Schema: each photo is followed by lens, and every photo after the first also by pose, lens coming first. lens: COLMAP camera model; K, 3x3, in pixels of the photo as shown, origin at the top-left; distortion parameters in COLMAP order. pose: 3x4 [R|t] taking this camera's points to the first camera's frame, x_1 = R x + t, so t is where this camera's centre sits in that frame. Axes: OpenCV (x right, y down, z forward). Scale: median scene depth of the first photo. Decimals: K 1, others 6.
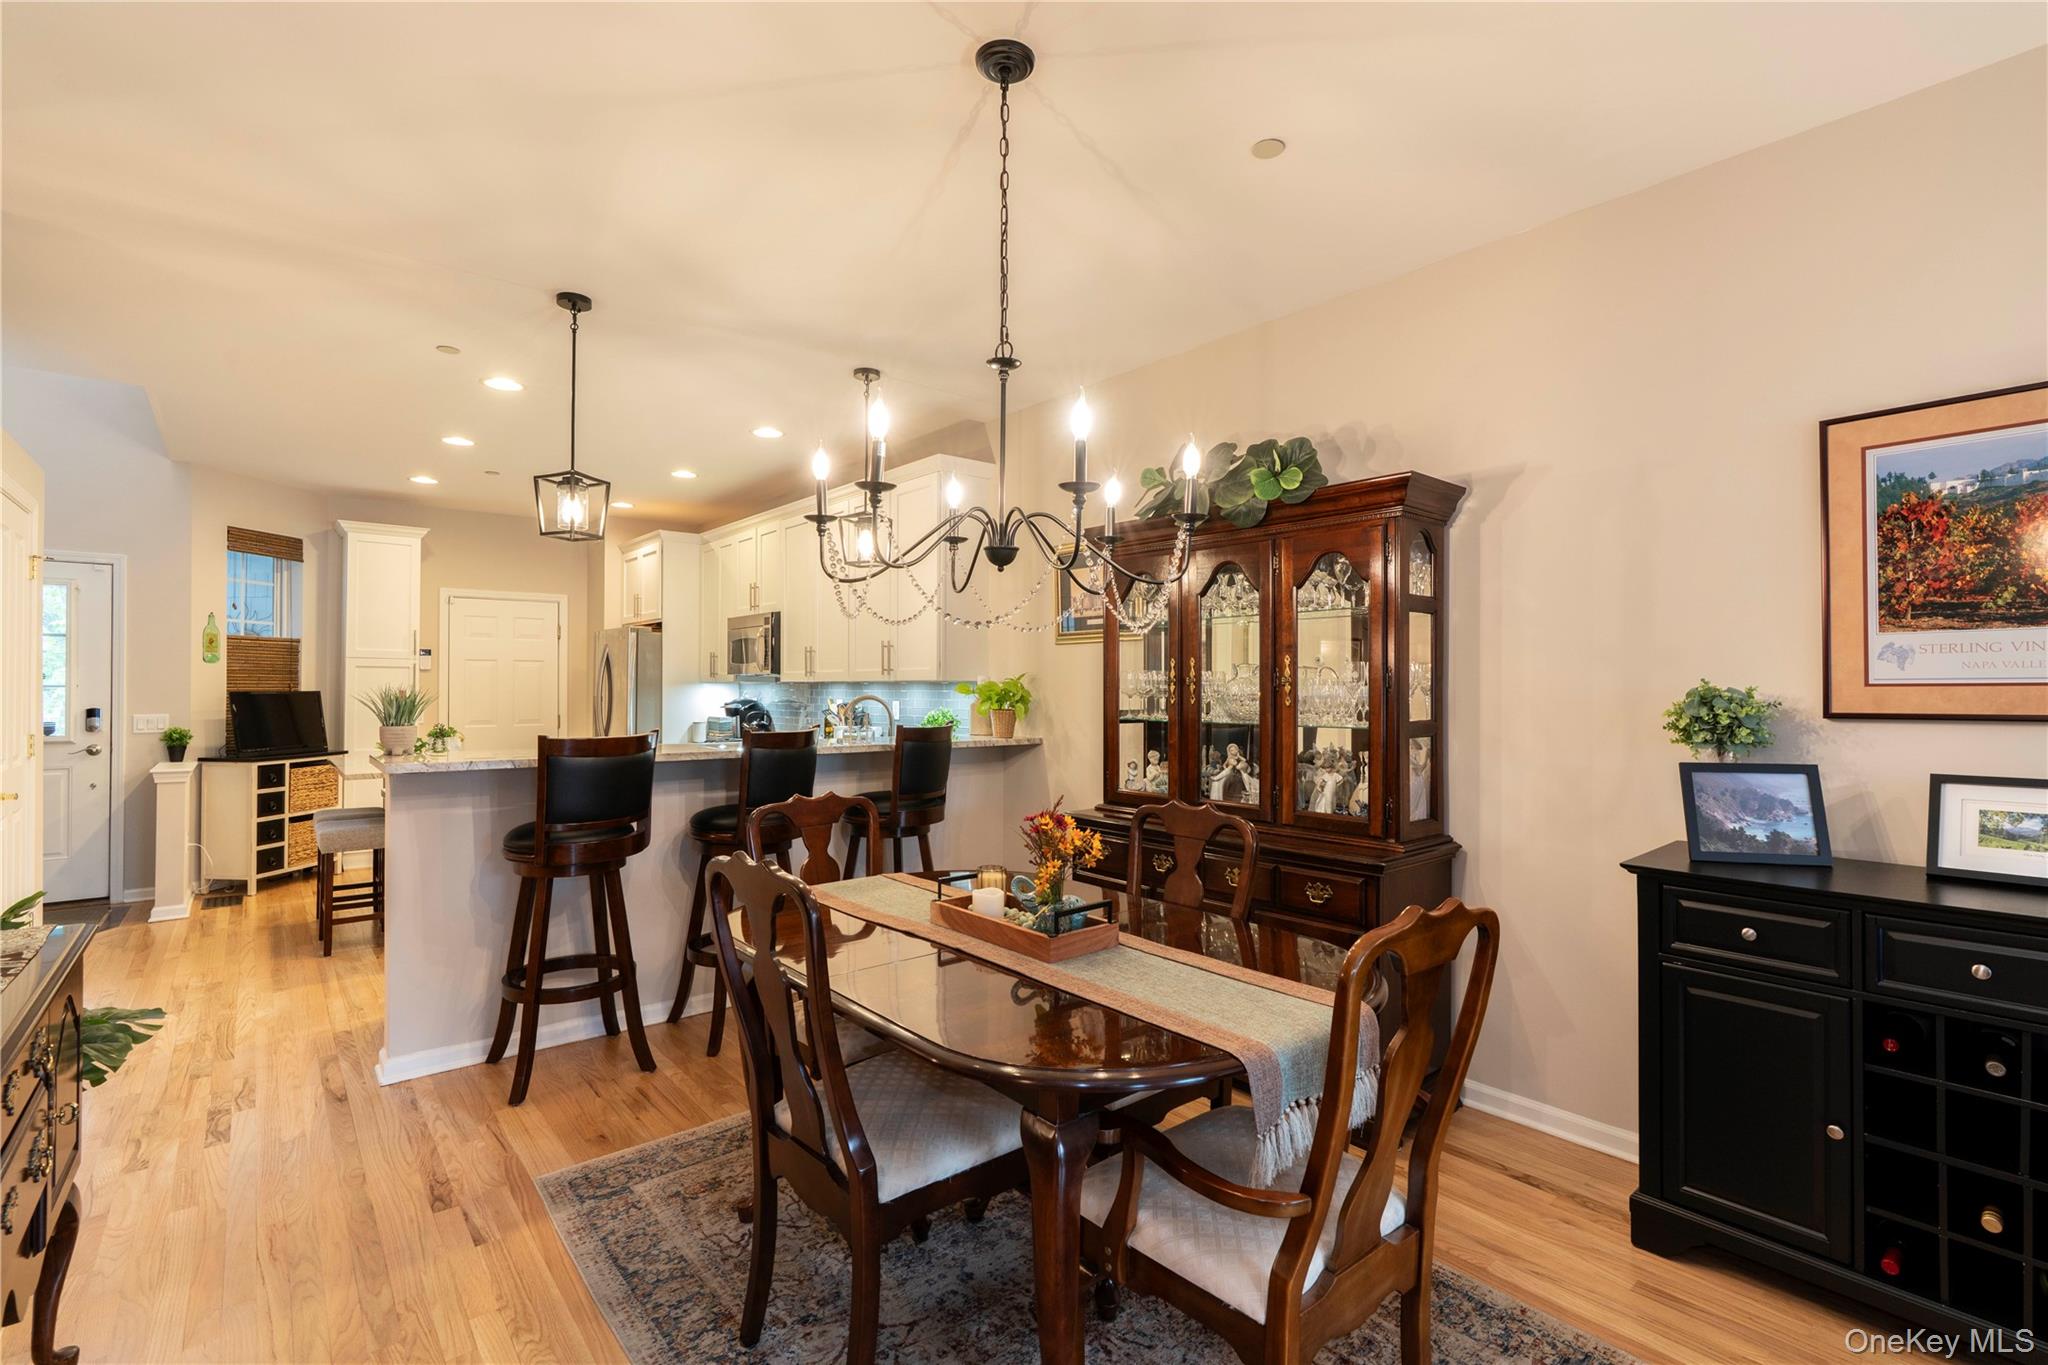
lens RADIAL K [[932.8, 0, 1032.2], [0, 932.8, 678.6], [0, 0, 1]] dist [-0.009760, 0.006617]
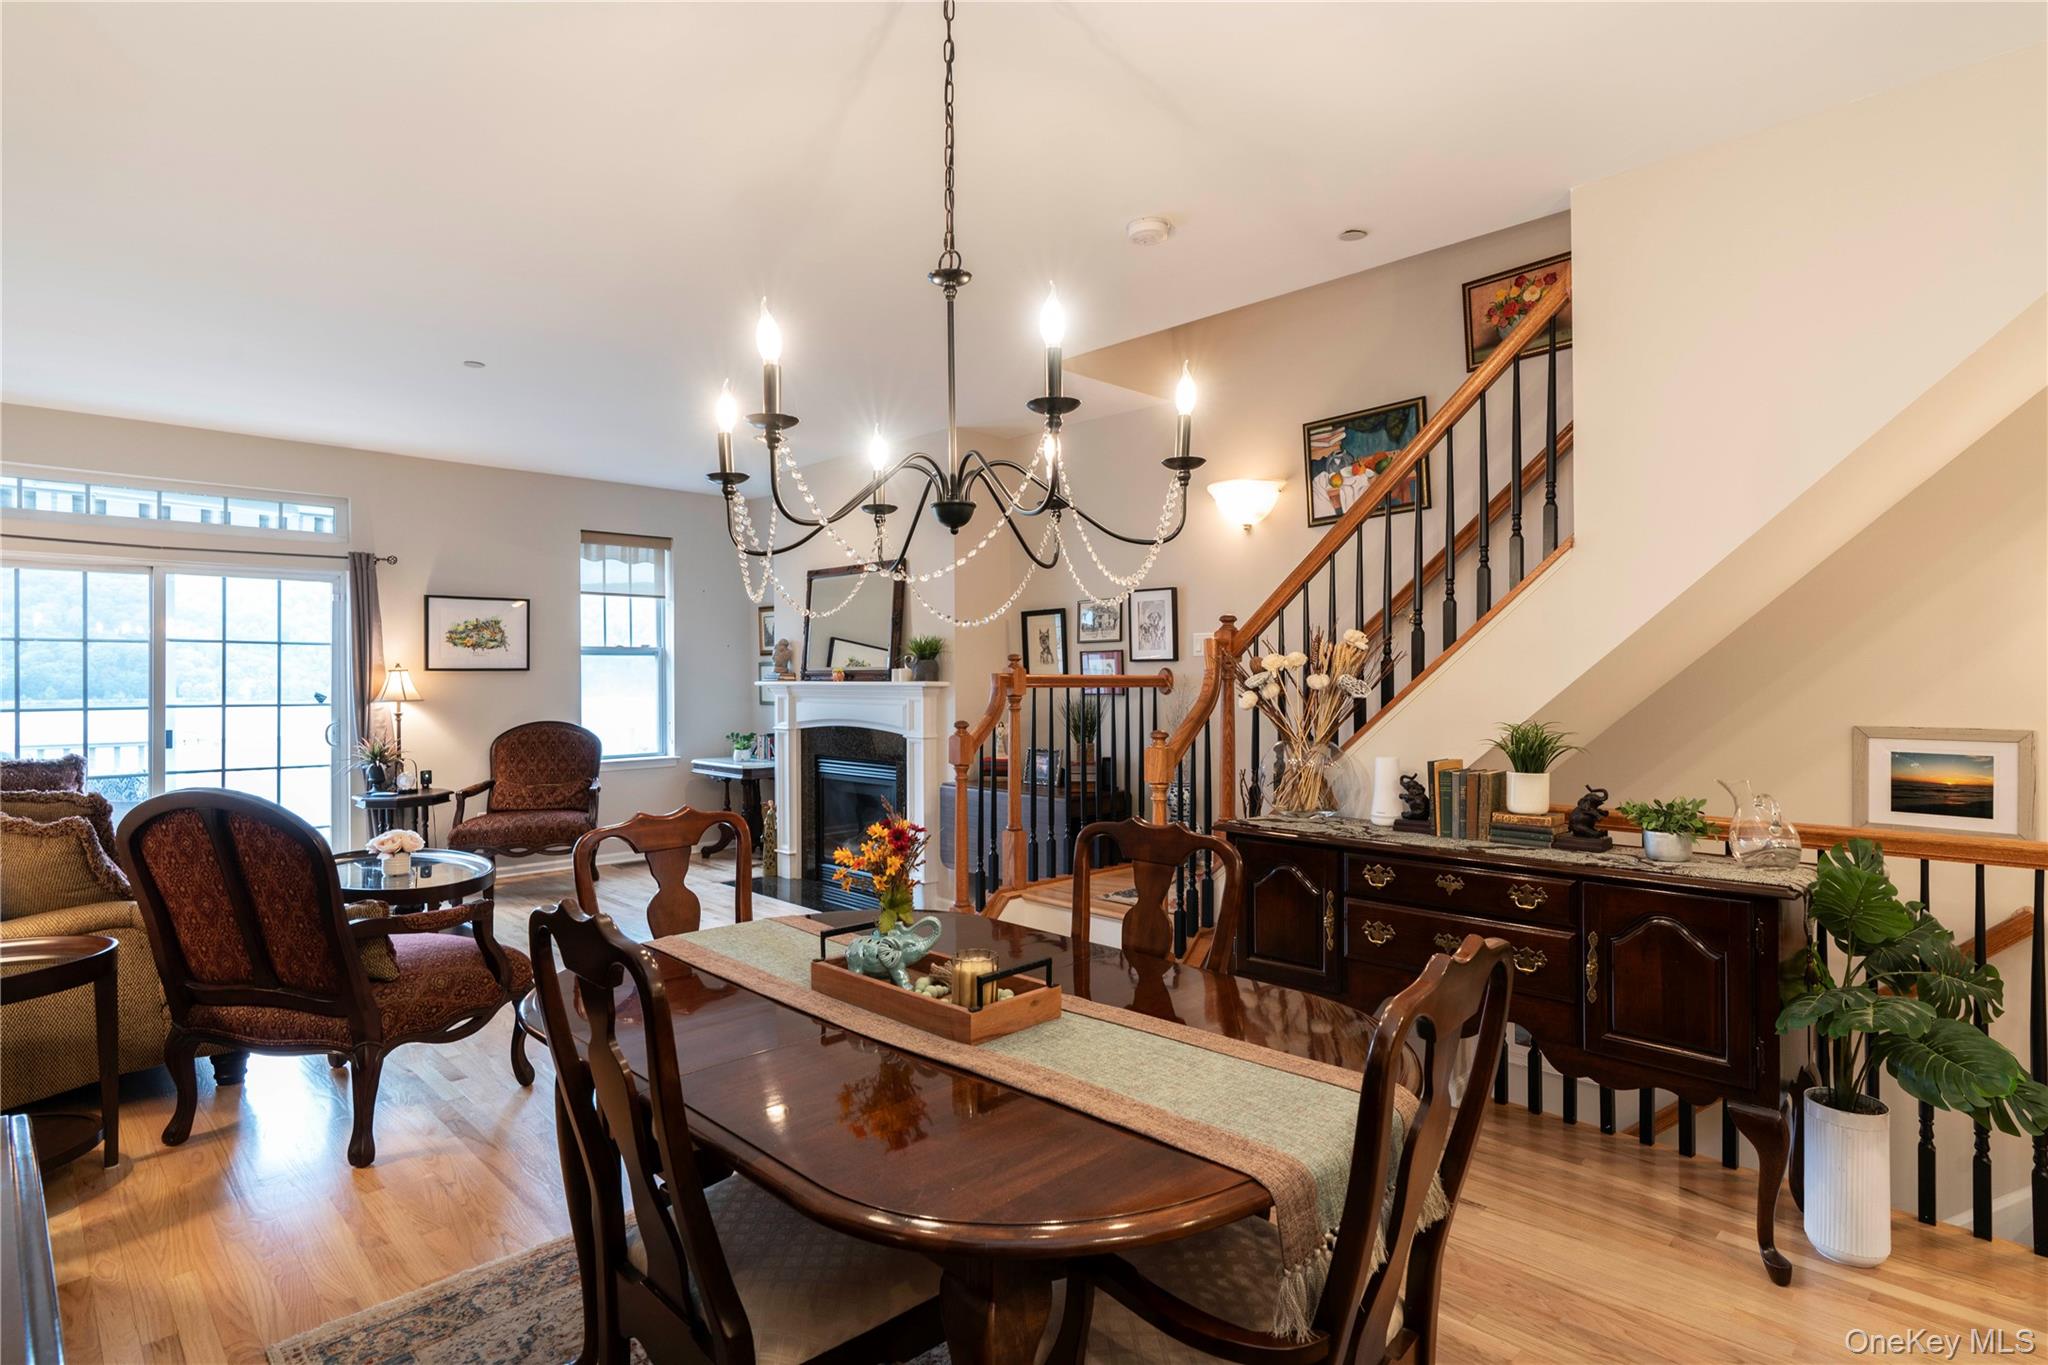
lens RADIAL K [[1057.9, 0, 1024.0], [0, 1057.9, 682.5], [0, 0, 1]] dist [-0.022458, 0.022508]
pose [[-0.997014, 0.003037, -0.077168, -0.006397], [0.003193, 0.999993, -0.001903, 0.005152], [0.077161, -0.002143, -0.997016, 0.712176]]
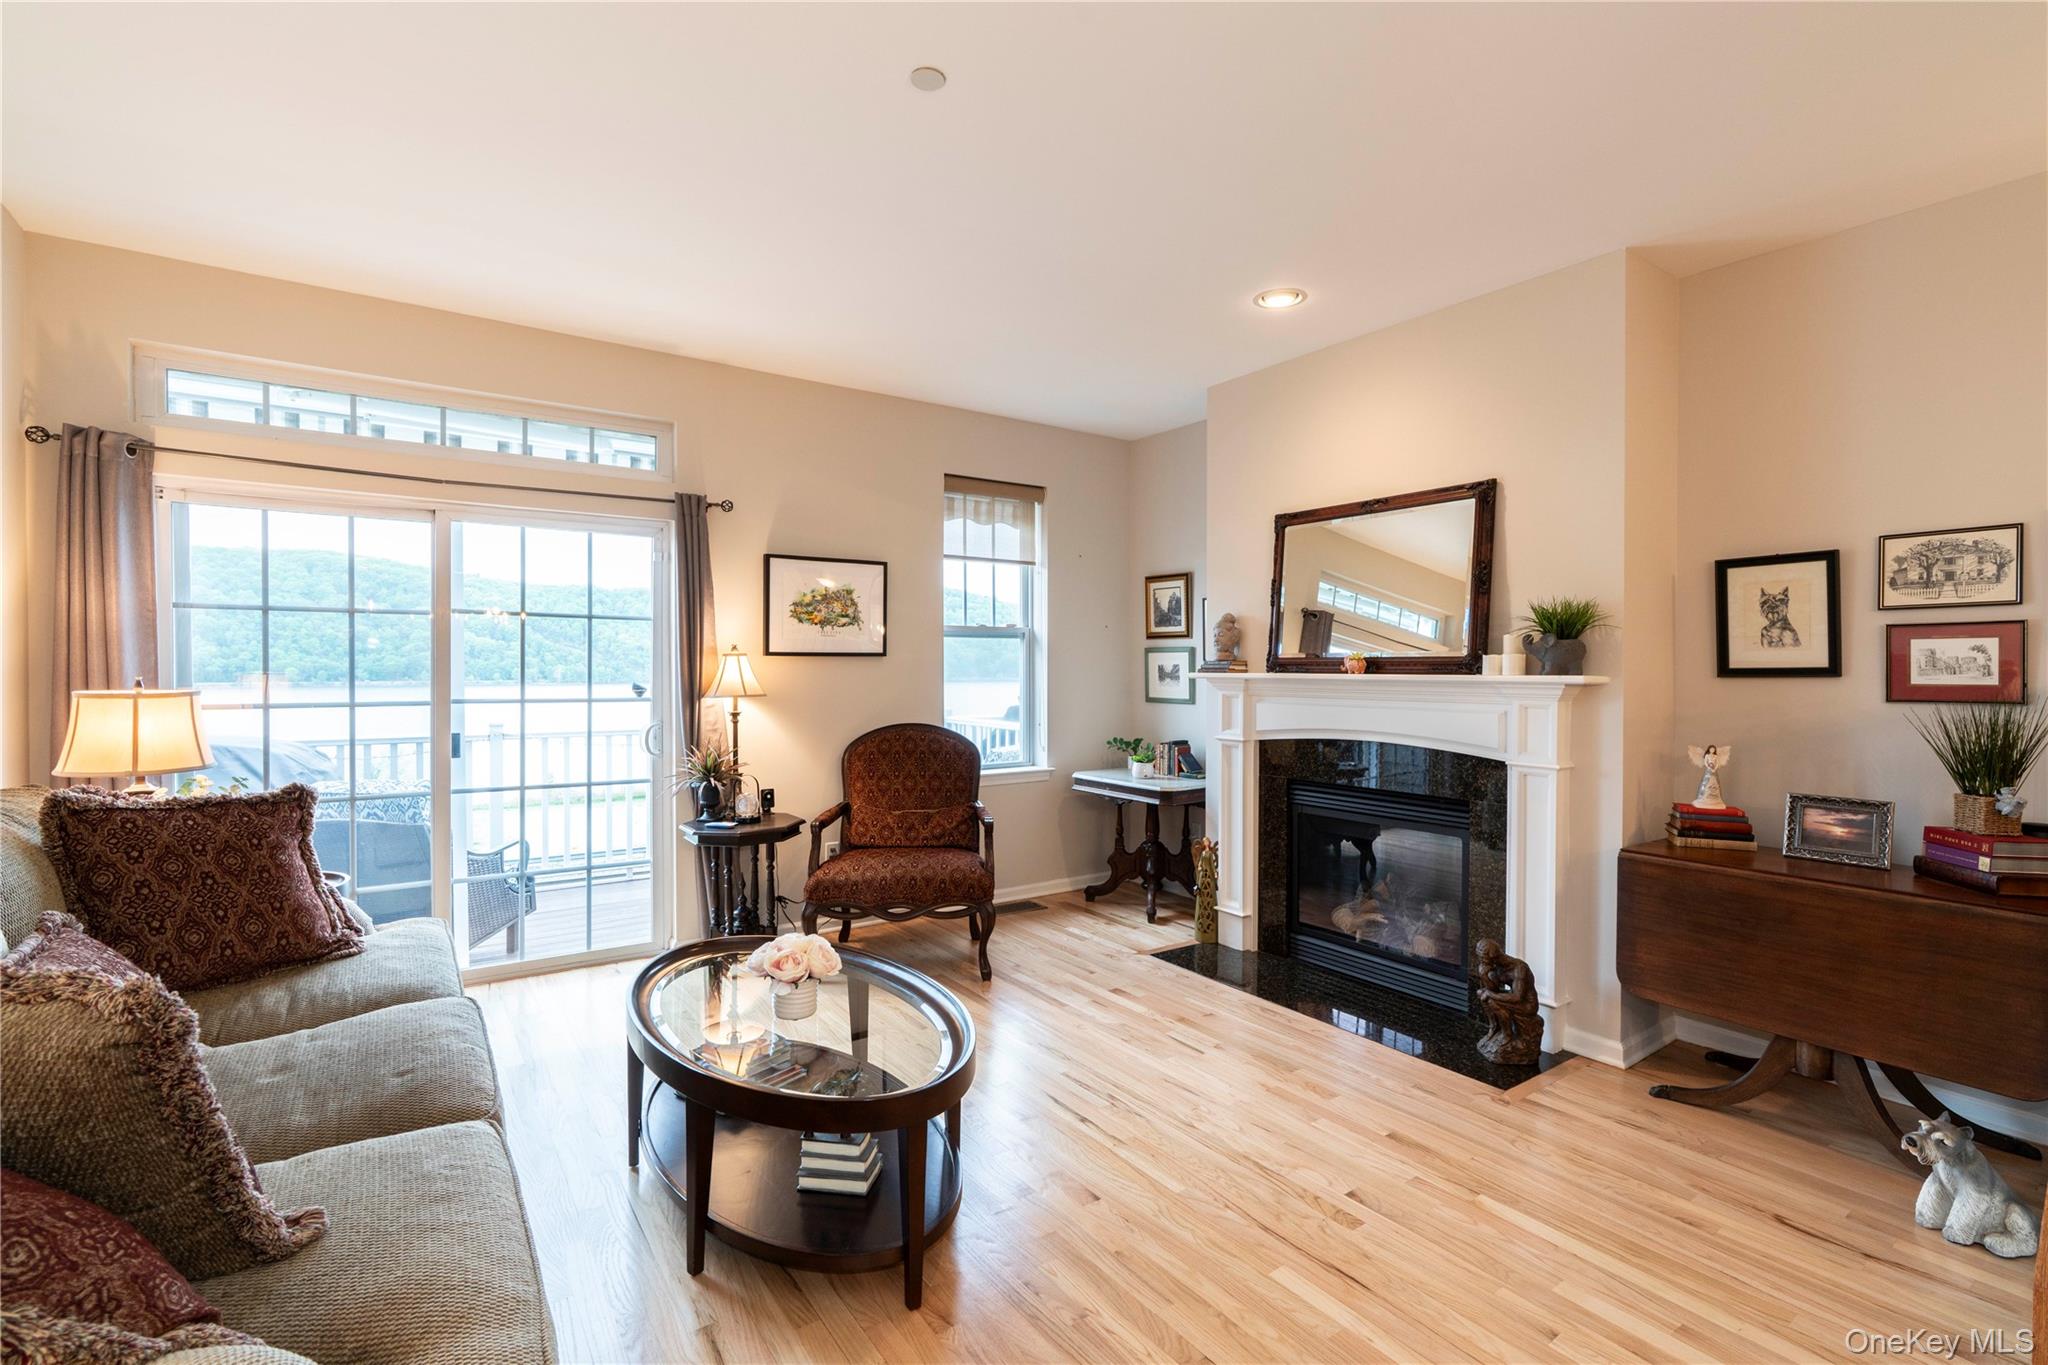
lens RADIAL K [[932.8, 0, 1032.2], [0, 932.8, 678.6], [0, 0, 1]] dist [-0.009760, 0.006617]
pose [[-0.996096, -0.004900, 0.088138, 0.285040], [-0.004511, 0.999979, 0.004609, 0.002541], [-0.088158, 0.004193, -0.996098, 0.235234]]
